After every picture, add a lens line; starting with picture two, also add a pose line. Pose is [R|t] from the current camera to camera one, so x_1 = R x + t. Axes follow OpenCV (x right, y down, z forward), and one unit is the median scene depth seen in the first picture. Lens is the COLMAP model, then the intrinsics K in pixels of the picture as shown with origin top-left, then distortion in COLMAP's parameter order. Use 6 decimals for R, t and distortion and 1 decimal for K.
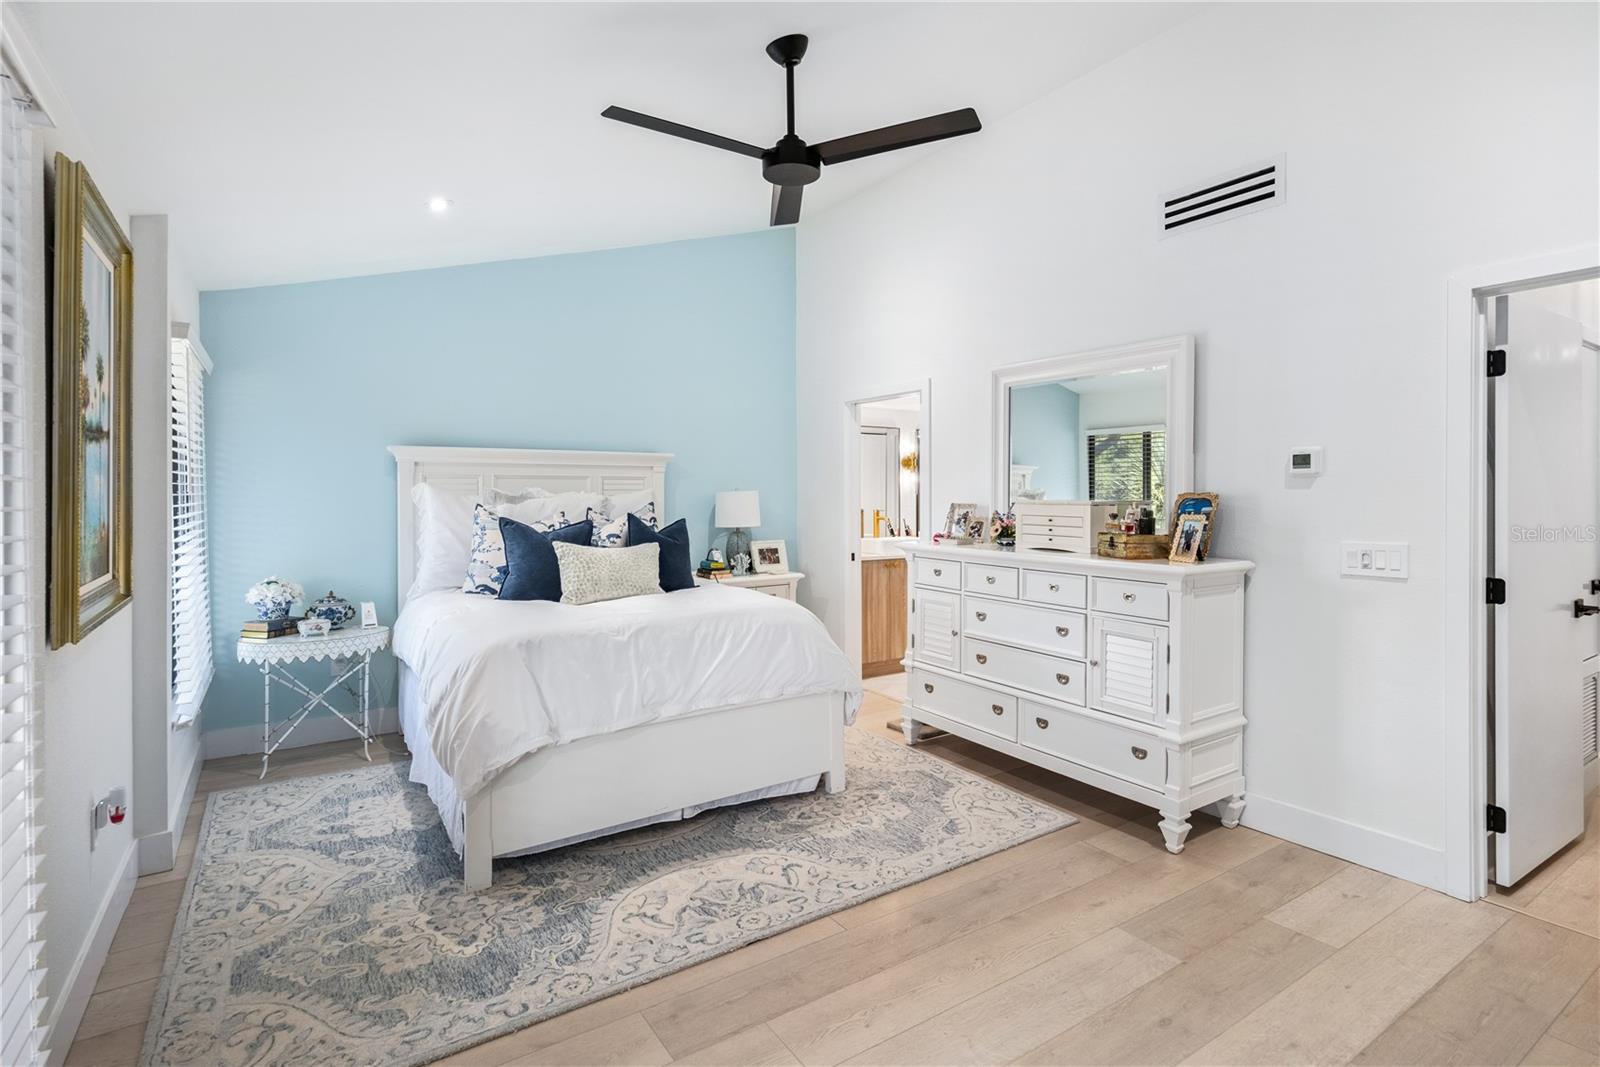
lens RADIAL K [[779.6, 0, 804.3], [0, 779.6, 495.8], [0, 0, 1]] dist [0.010239, -0.000569]
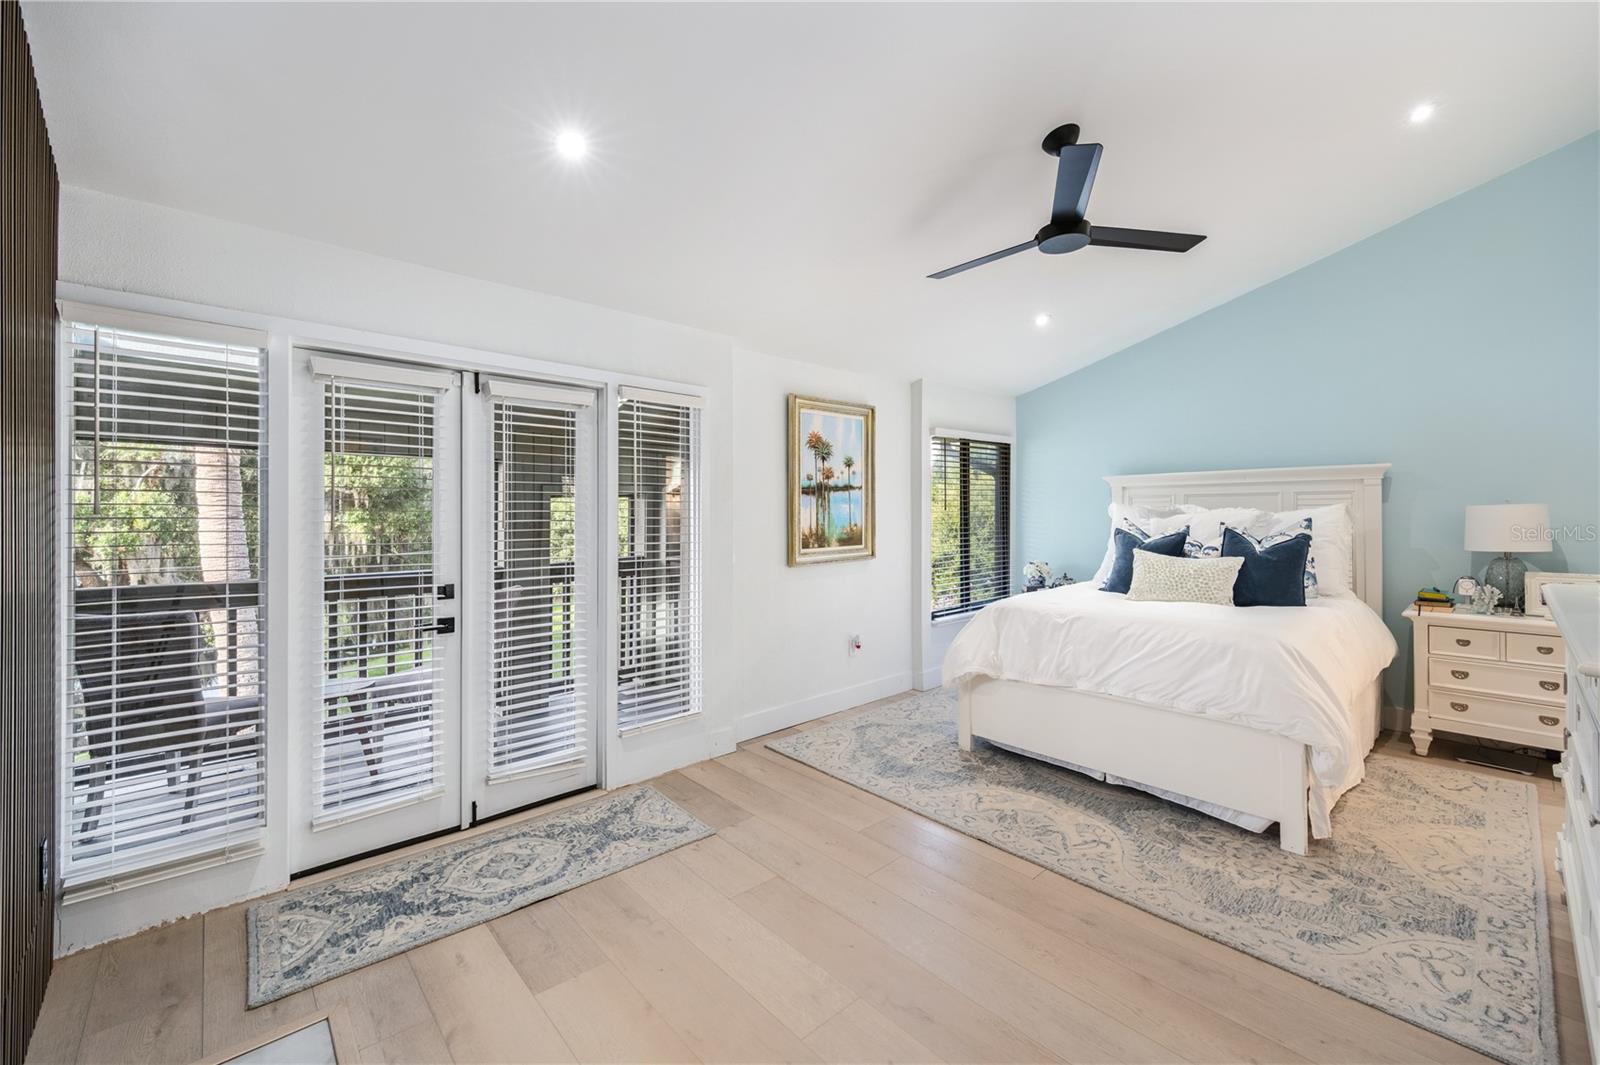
lens RADIAL K [[634.6, 0, 802.1], [0, 634.6, 508.3], [0, 0, 1]] dist [-0.000384, -0.000216]
pose [[0.148267, -0.004289, -0.988938, 0.776728], [0.005380, 0.999979, -0.003530, -0.007172], [0.988933, -0.004797, 0.148287, 0.412113]]
